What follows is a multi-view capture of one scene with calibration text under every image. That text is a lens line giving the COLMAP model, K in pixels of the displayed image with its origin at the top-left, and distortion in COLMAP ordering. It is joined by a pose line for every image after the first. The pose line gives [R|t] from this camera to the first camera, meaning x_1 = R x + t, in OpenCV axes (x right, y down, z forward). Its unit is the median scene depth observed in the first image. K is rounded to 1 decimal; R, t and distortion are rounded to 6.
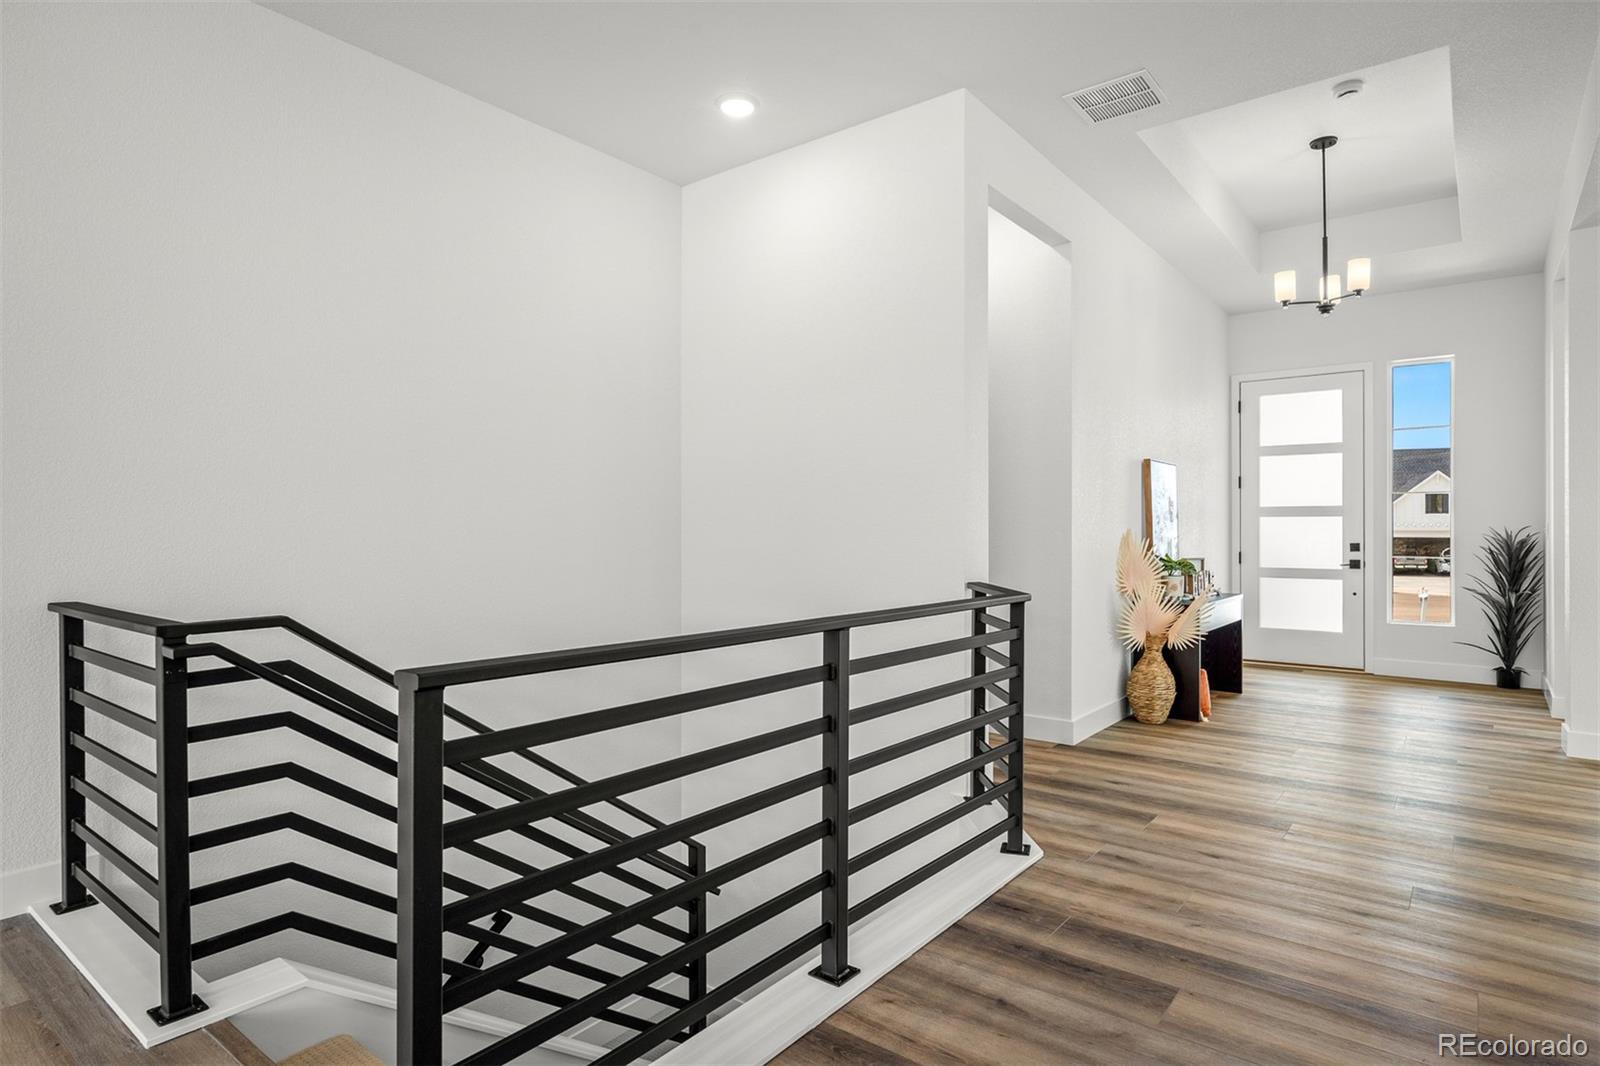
lens RADIAL K [[855.3, 0, 800.4], [0, 855.3, 513.3], [0, 0, 1]] dist [0.000637, 0.001705]
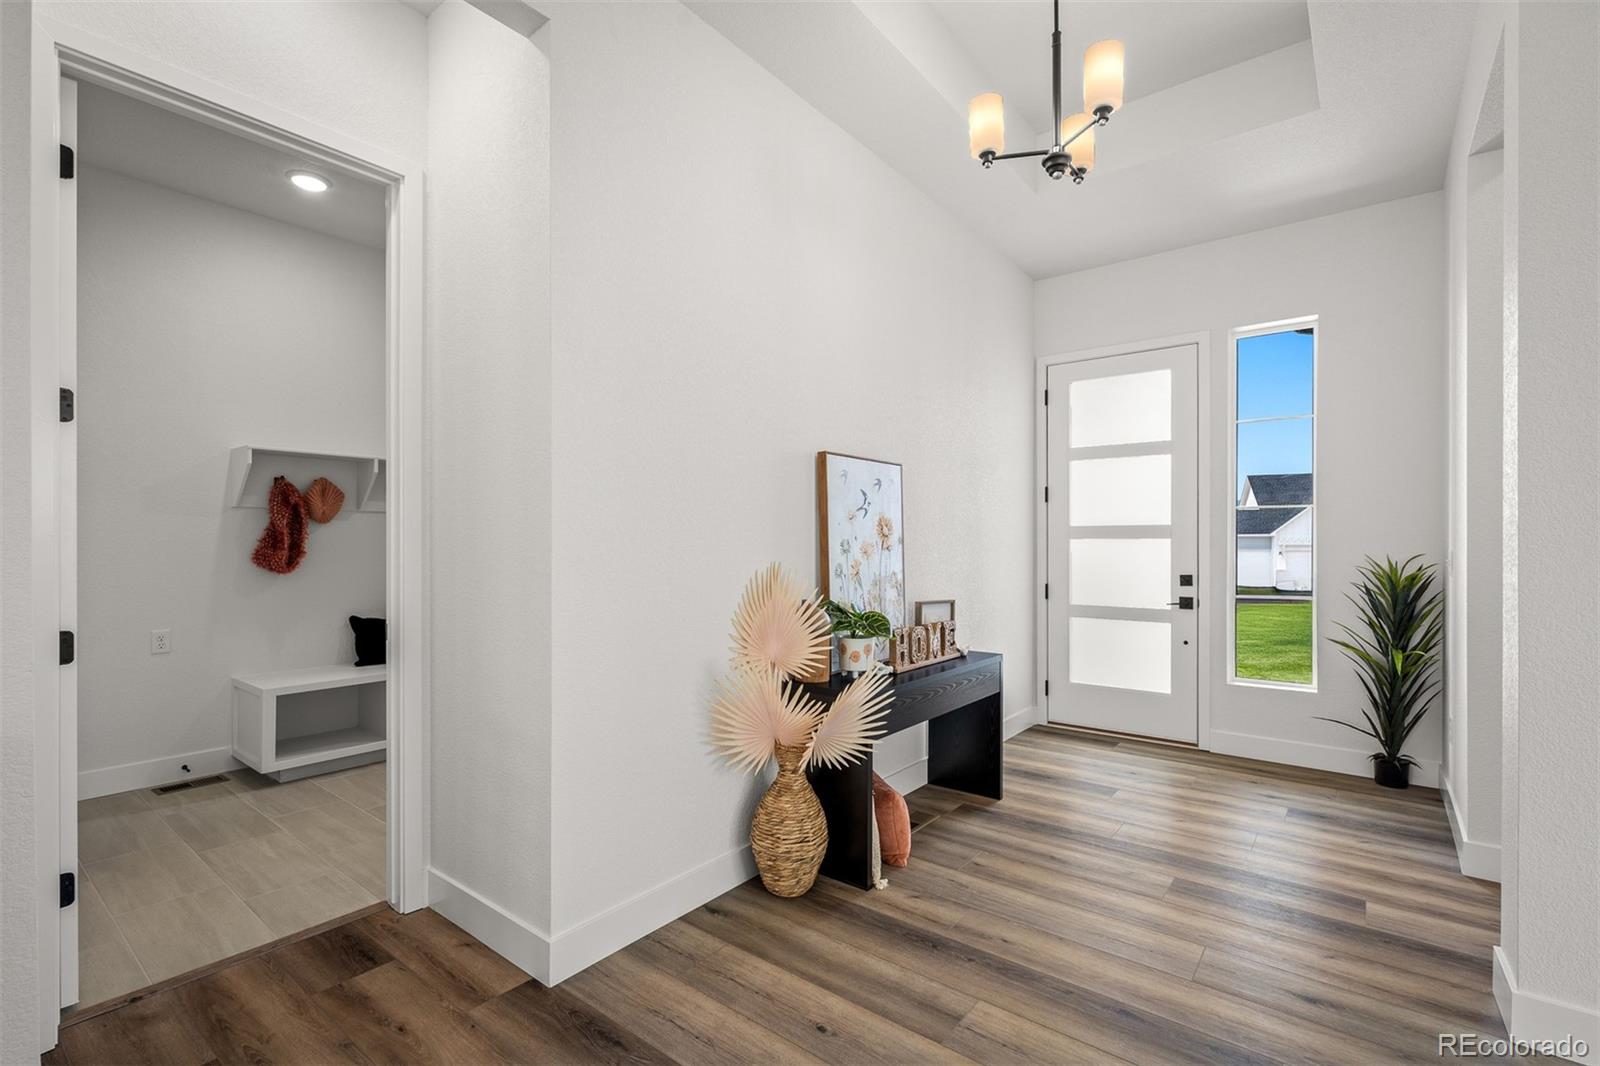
lens RADIAL K [[707.6, 0, 800.0], [0, 707.6, 533.0], [0, 0, 1]] dist [-0.000223, 0.000297]
pose [[0.999982, -0.000026, -0.005952, 0.346548], [0.000054, 0.999989, 0.004794, -0.005064], [0.005952, -0.004794, 0.999971, 0.419451]]
